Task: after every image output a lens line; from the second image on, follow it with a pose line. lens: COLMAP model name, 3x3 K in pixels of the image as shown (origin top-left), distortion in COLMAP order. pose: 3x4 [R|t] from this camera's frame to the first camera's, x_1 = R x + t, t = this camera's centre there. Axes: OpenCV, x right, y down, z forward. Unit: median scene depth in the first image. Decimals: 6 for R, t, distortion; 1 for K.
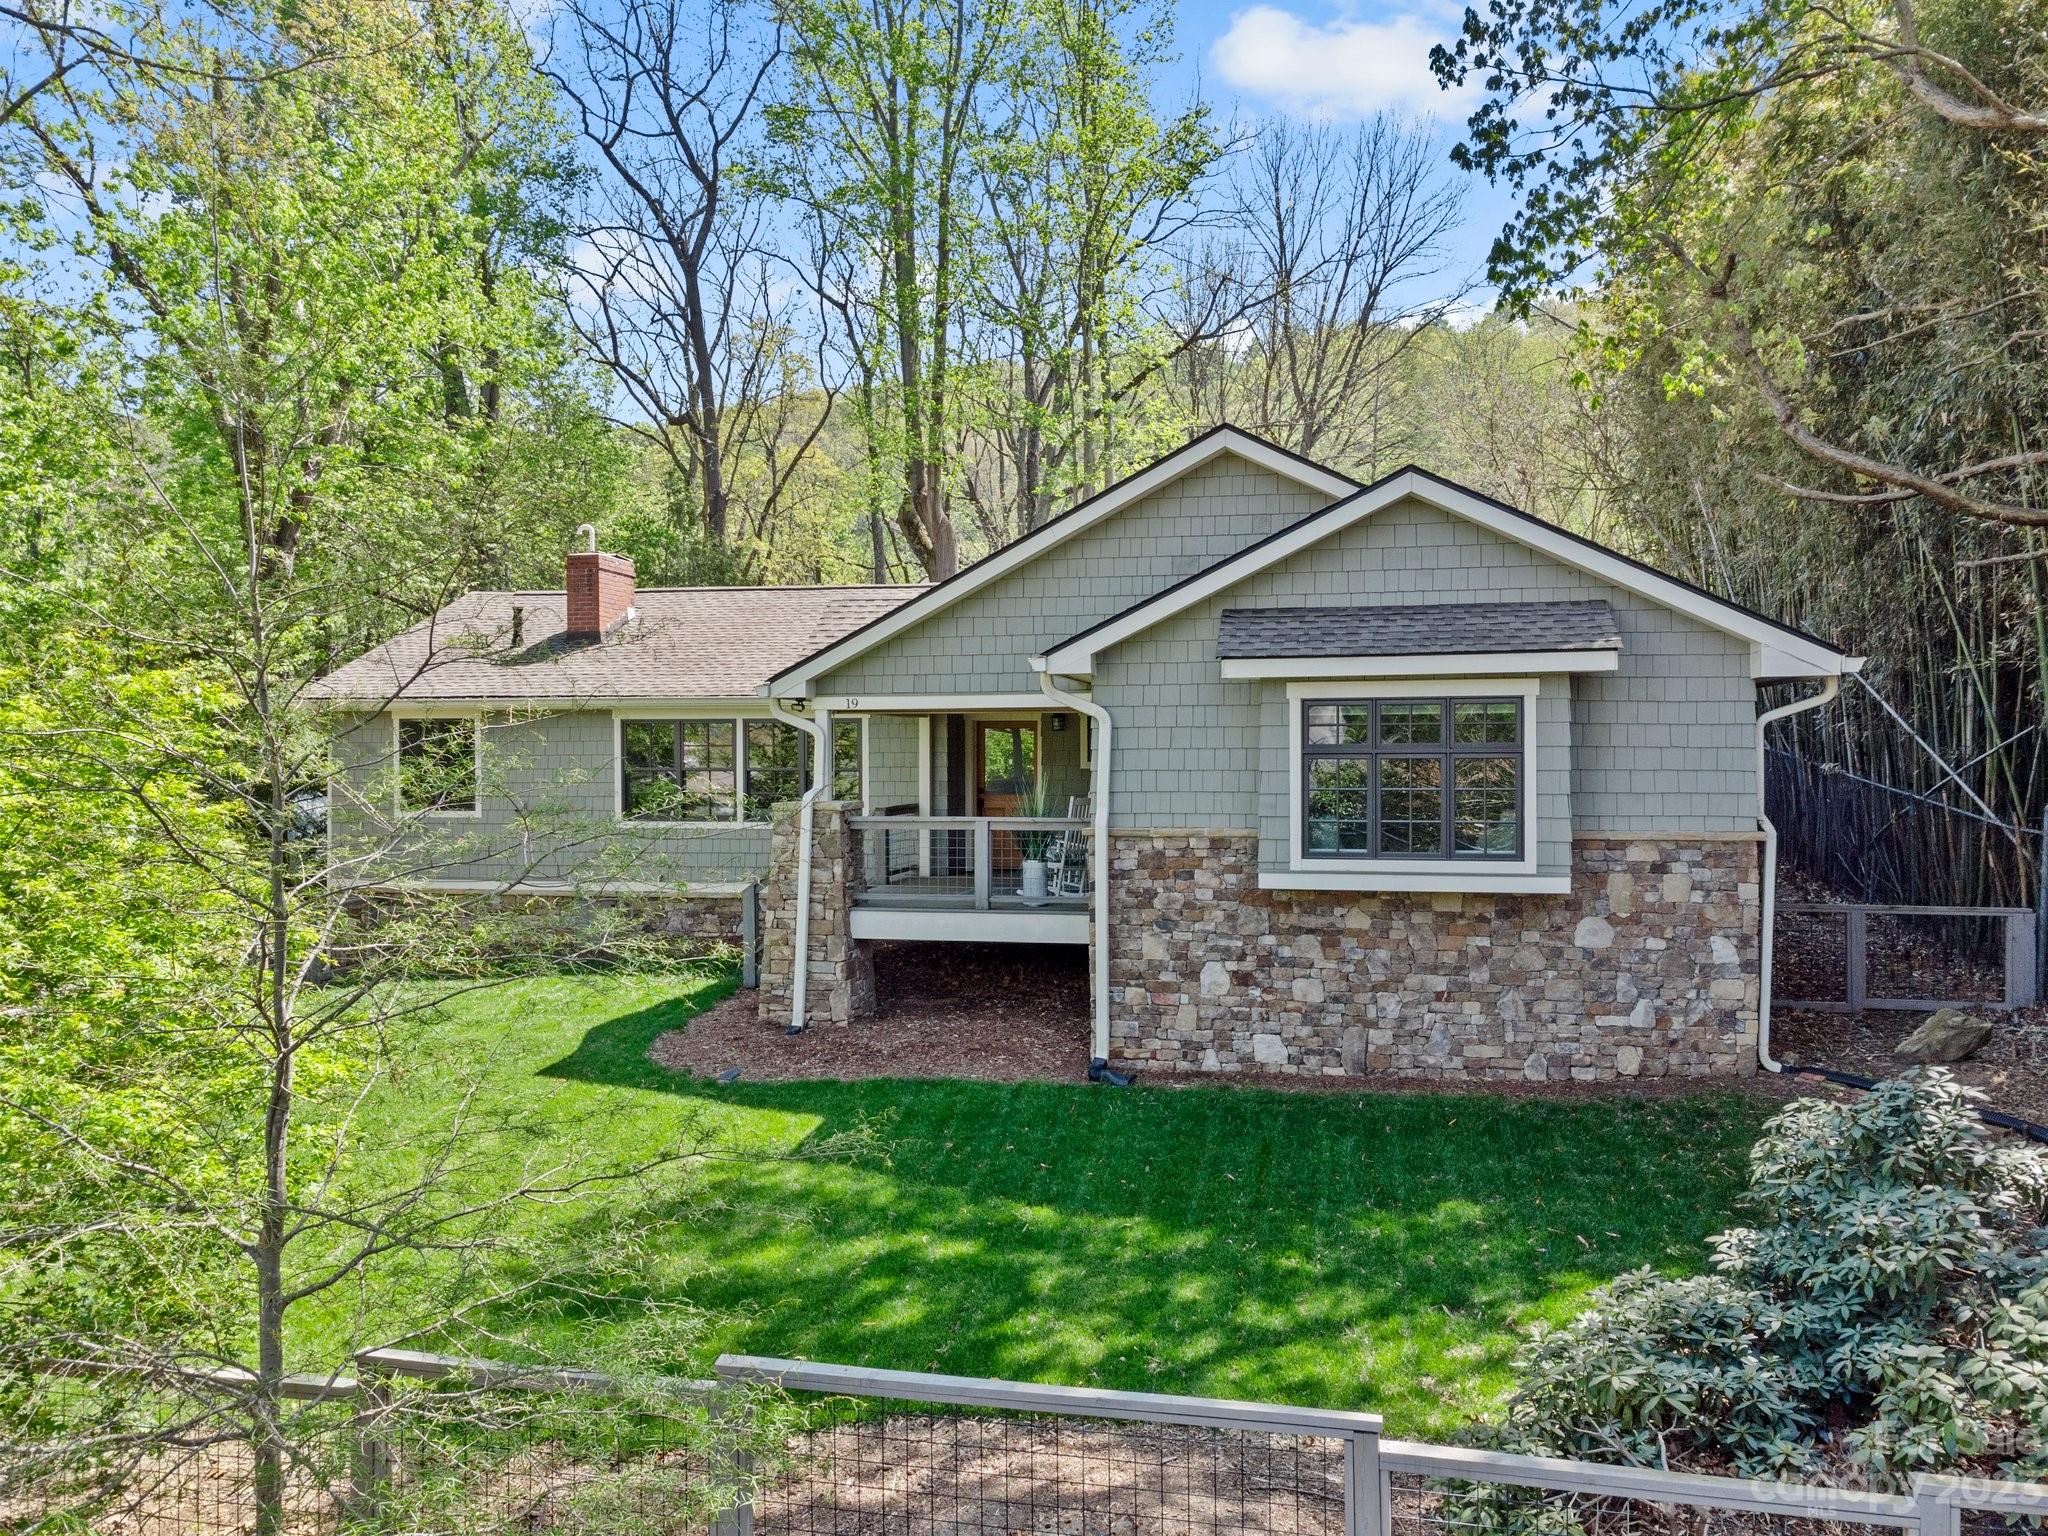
lens RADIAL K [[1669.5, 0, 1024.0], [0, 1669.5, 768.0], [0, 0, 1]] dist [-0.002053, -0.002040]
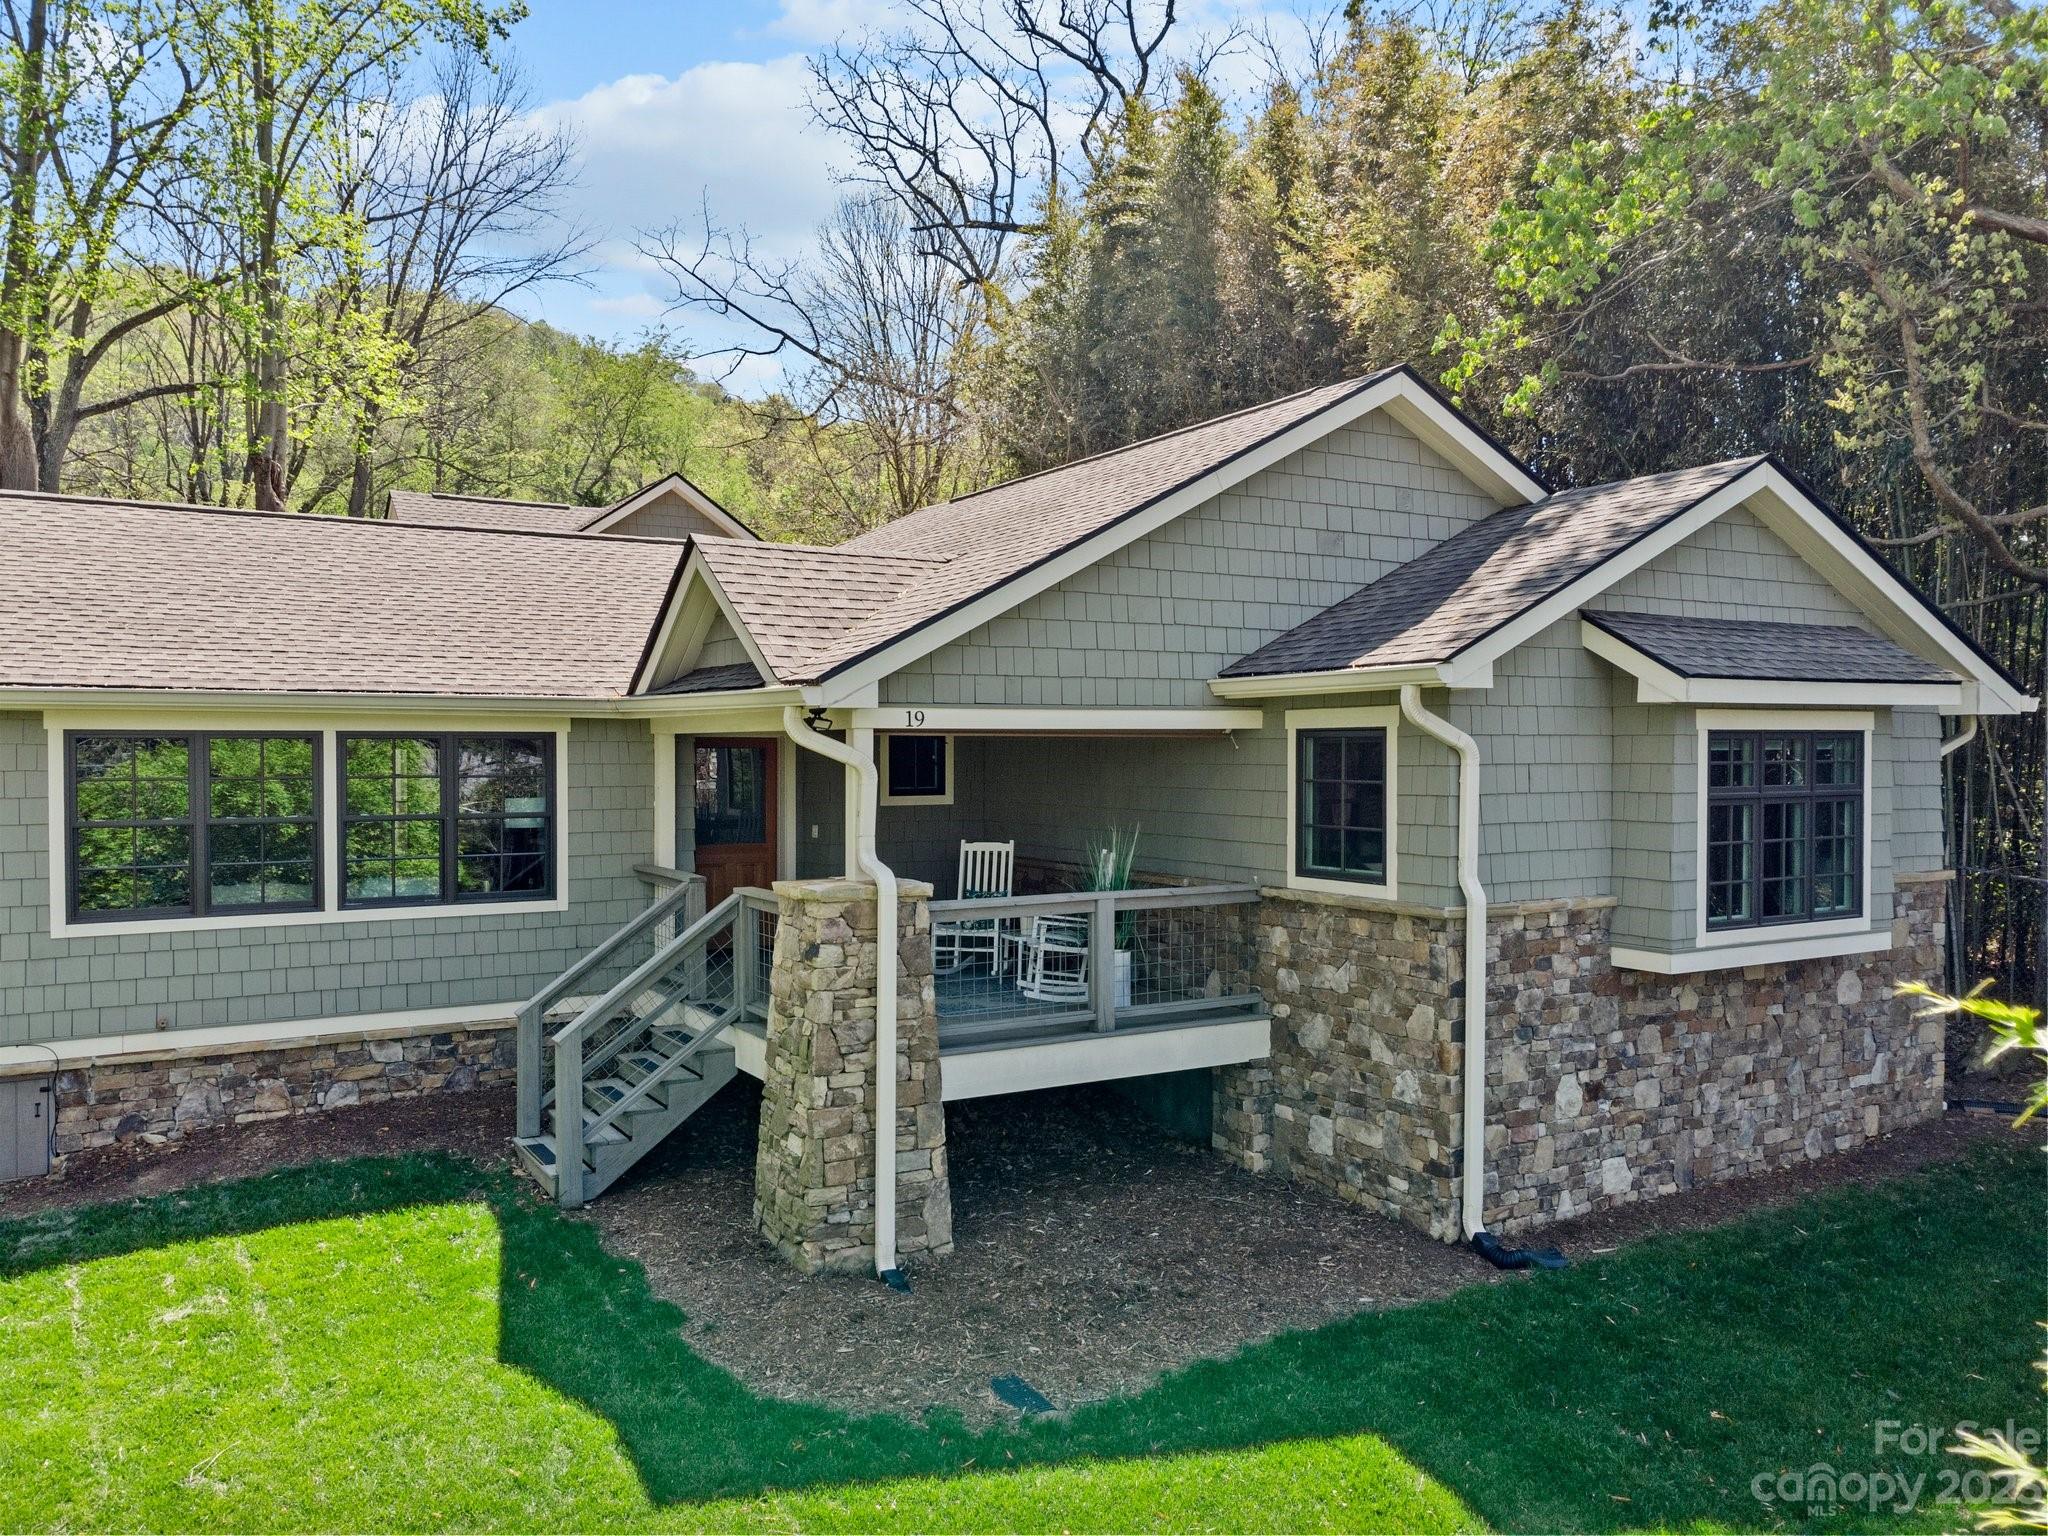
lens RADIAL K [[1549.8, 0, 1024.0], [0, 1549.8, 768.0], [0, 0, 1]] dist [-0.037278, 0.076798]
pose [[0.721134, -0.006256, 0.692767, -0.555163], [0.004569, 0.999980, 0.004275, -0.027403], [-0.692780, 0.000083, 0.721149, 0.673078]]
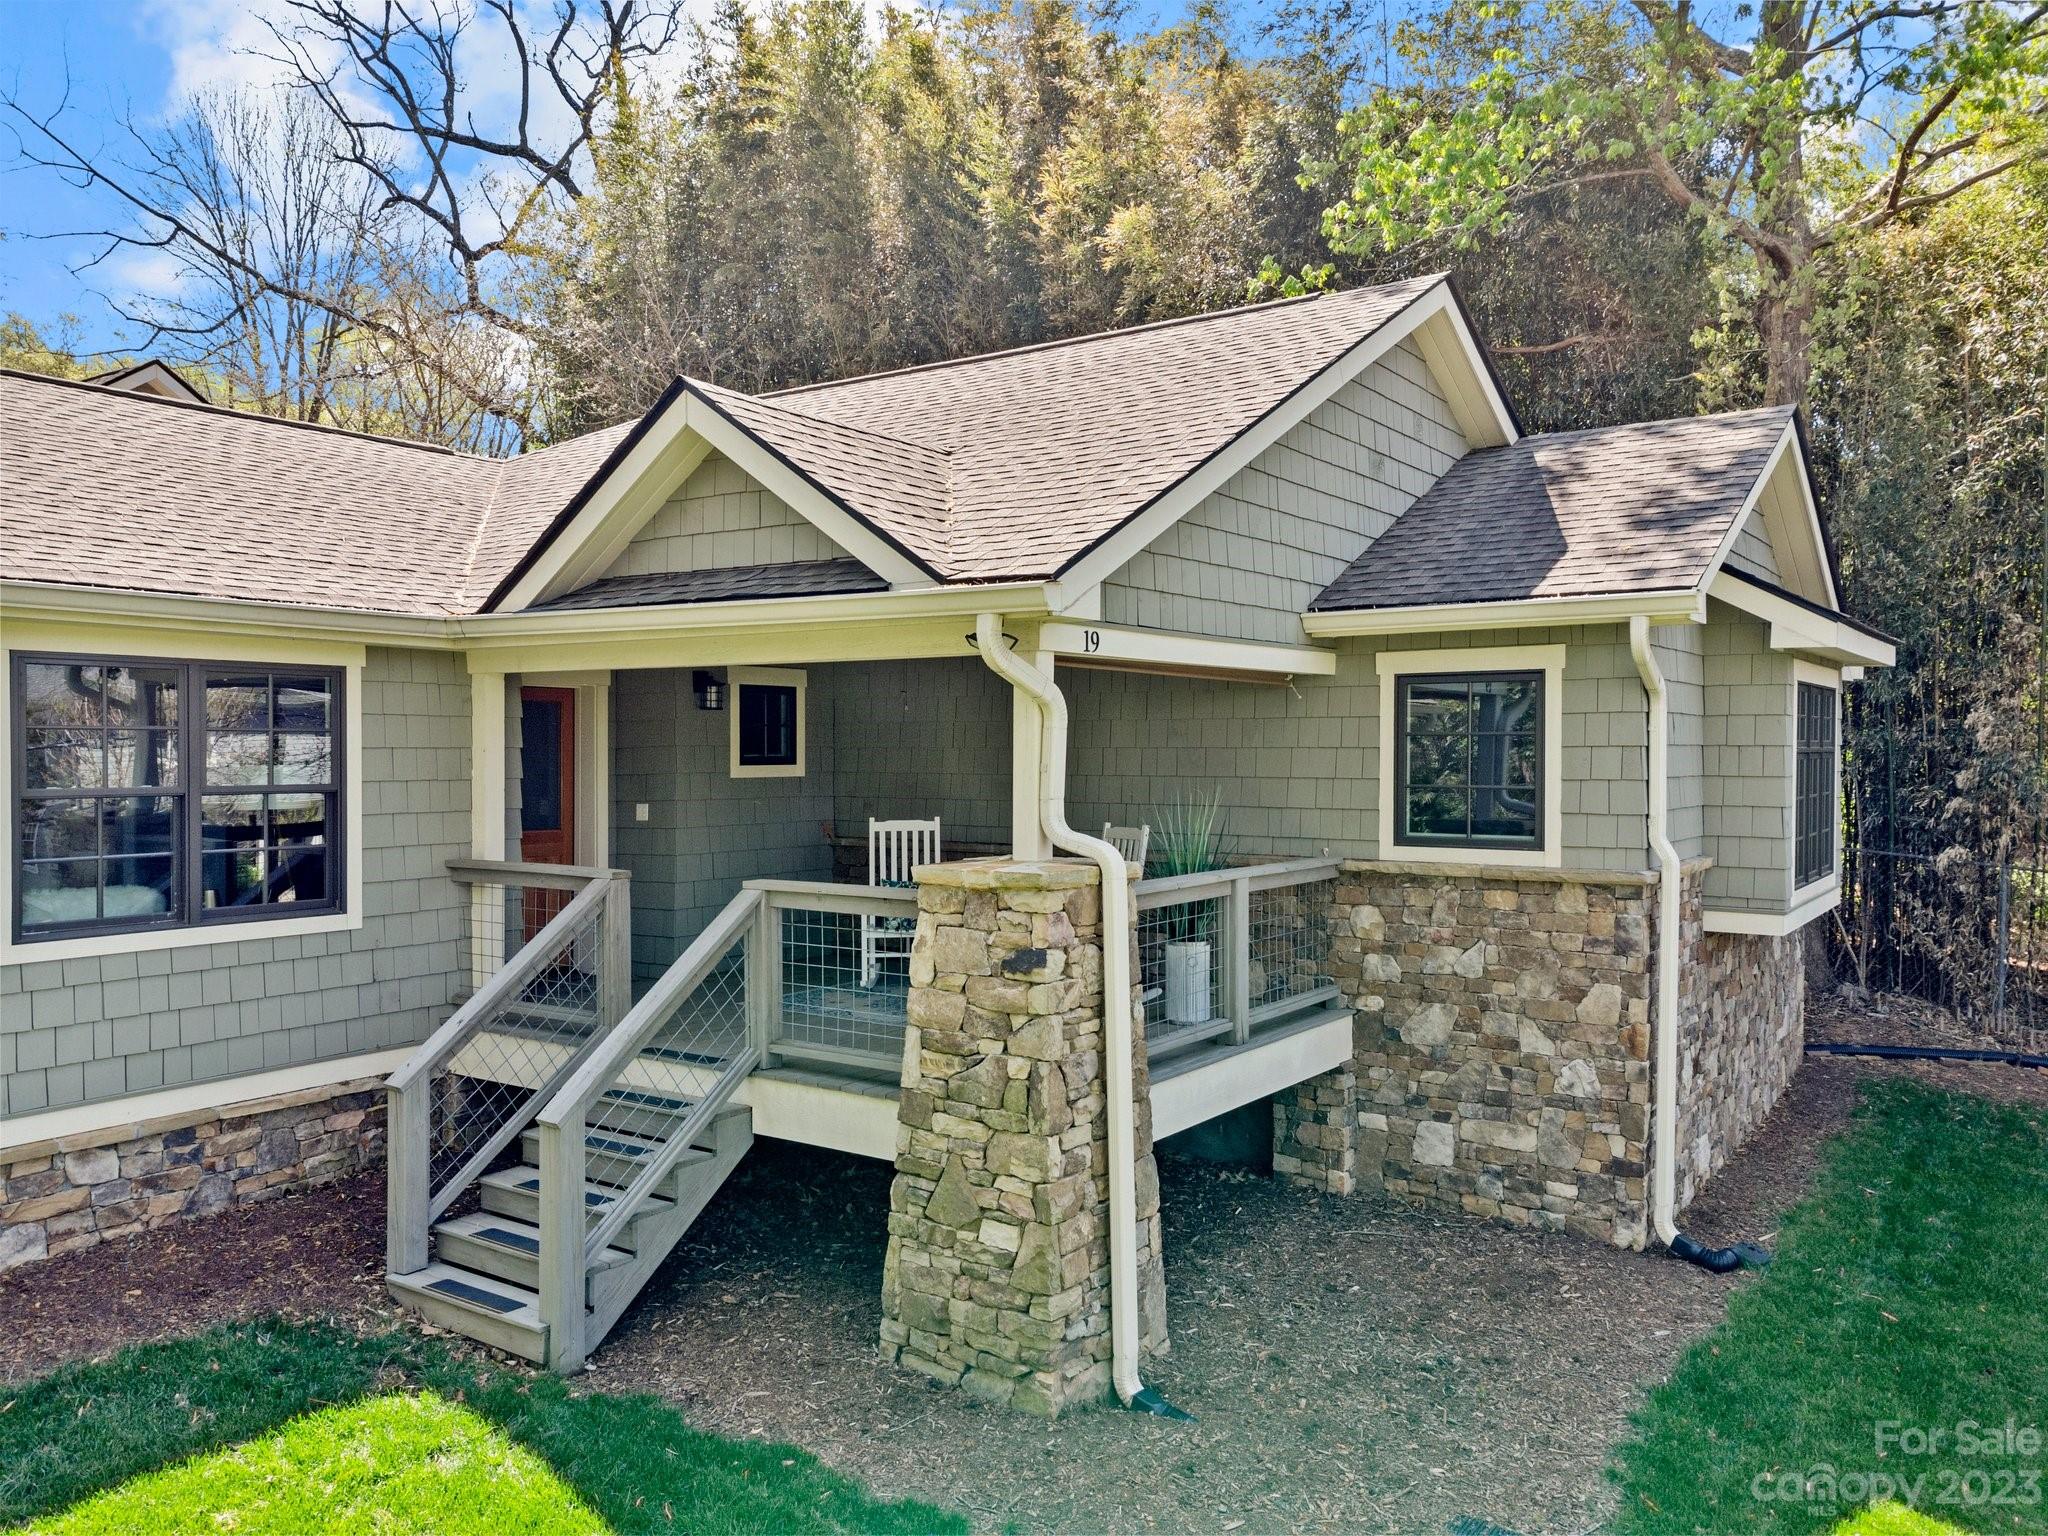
lens RADIAL K [[1549.8, 0, 1024.0], [0, 1549.8, 768.0], [0, 0, 1]] dist [-0.037278, 0.076798]
pose [[0.366132, -0.008142, 0.930527, -0.600753], [0.005389, 0.999964, 0.006628, -0.007179], [-0.930547, 0.002588, 0.366162, 1.058308]]
